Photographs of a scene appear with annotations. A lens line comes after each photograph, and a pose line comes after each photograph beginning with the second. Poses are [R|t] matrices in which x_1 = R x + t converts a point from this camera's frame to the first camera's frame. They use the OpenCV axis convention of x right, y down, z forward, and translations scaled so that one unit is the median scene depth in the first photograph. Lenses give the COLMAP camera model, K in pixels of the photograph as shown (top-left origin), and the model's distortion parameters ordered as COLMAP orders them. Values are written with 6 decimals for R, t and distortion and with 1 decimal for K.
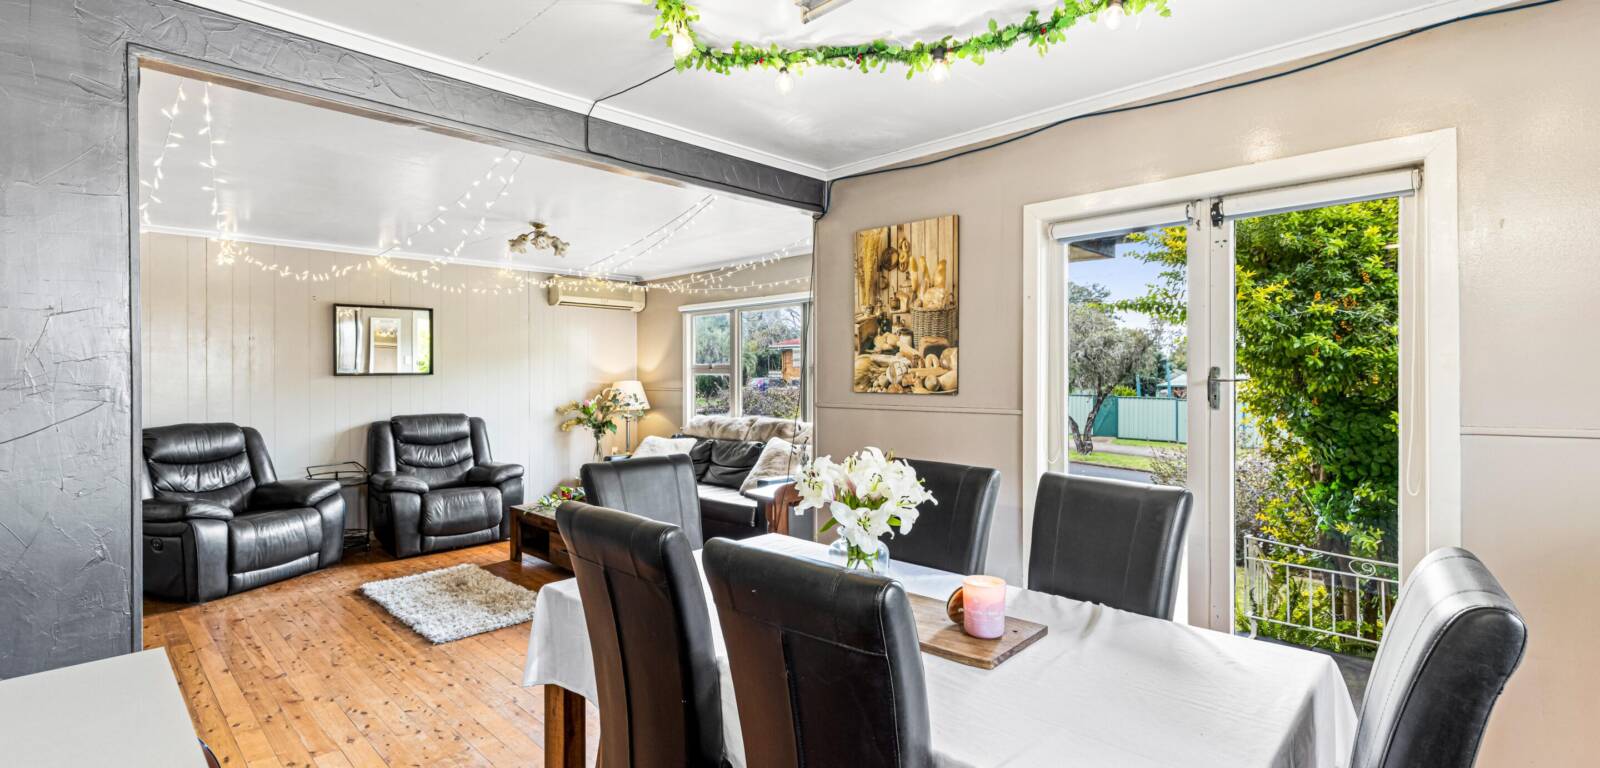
lens RADIAL K [[710.8, 0, 808.1], [0, 710.8, 373.0], [0, 0, 1]] dist [0.001104, -0.000469]
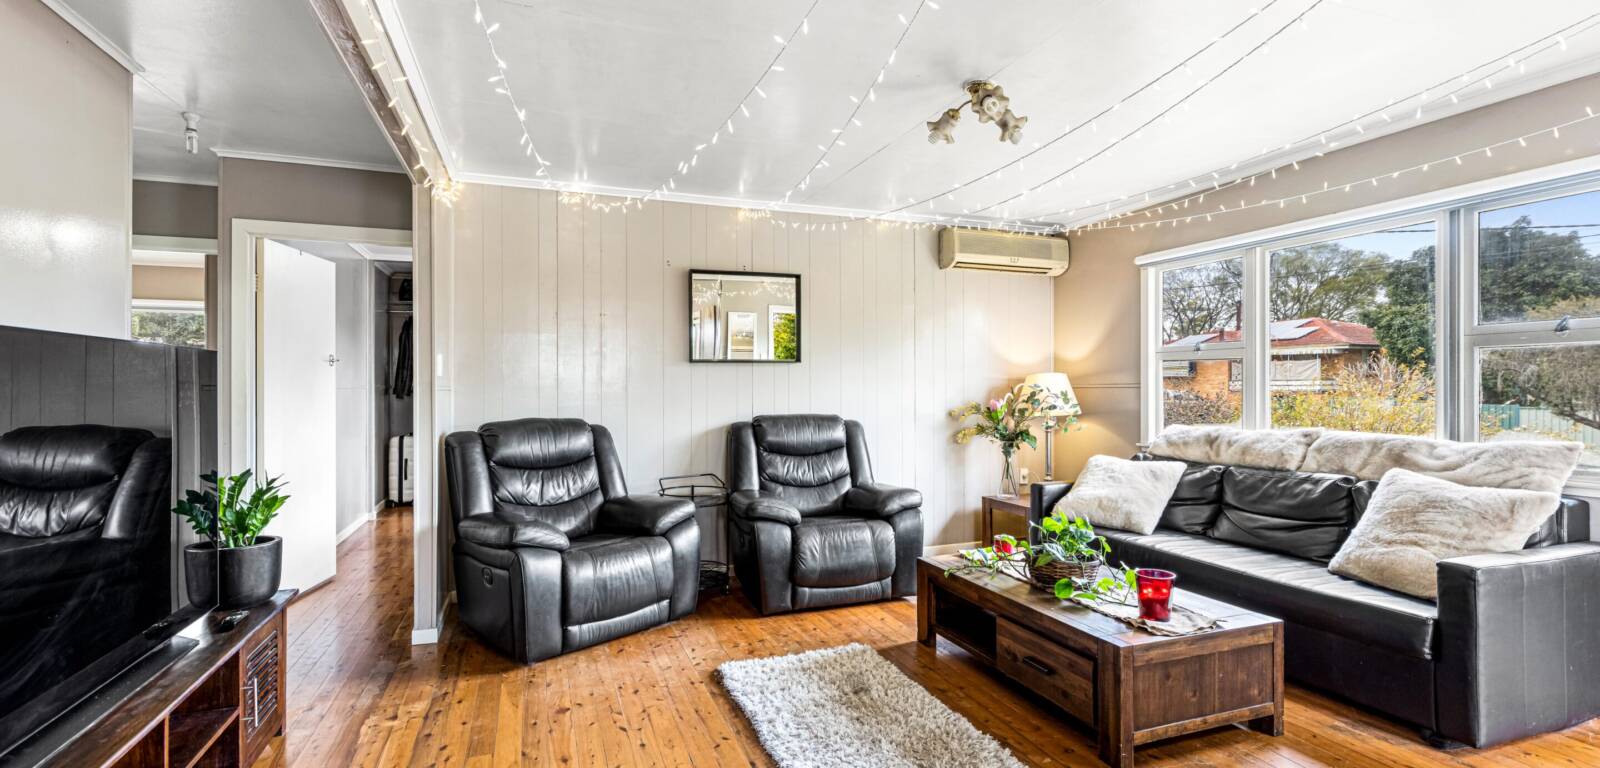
lens RADIAL K [[710.8, 0, 796.7], [0, 710.8, 386.0], [0, 0, 1]] dist [0.001104, -0.000469]
pose [[0.899183, -0.001884, -0.437569, -0.231068], [0.000668, 0.999995, -0.002934, 0.034068], [0.437573, 0.002346, 0.899180, 0.367950]]
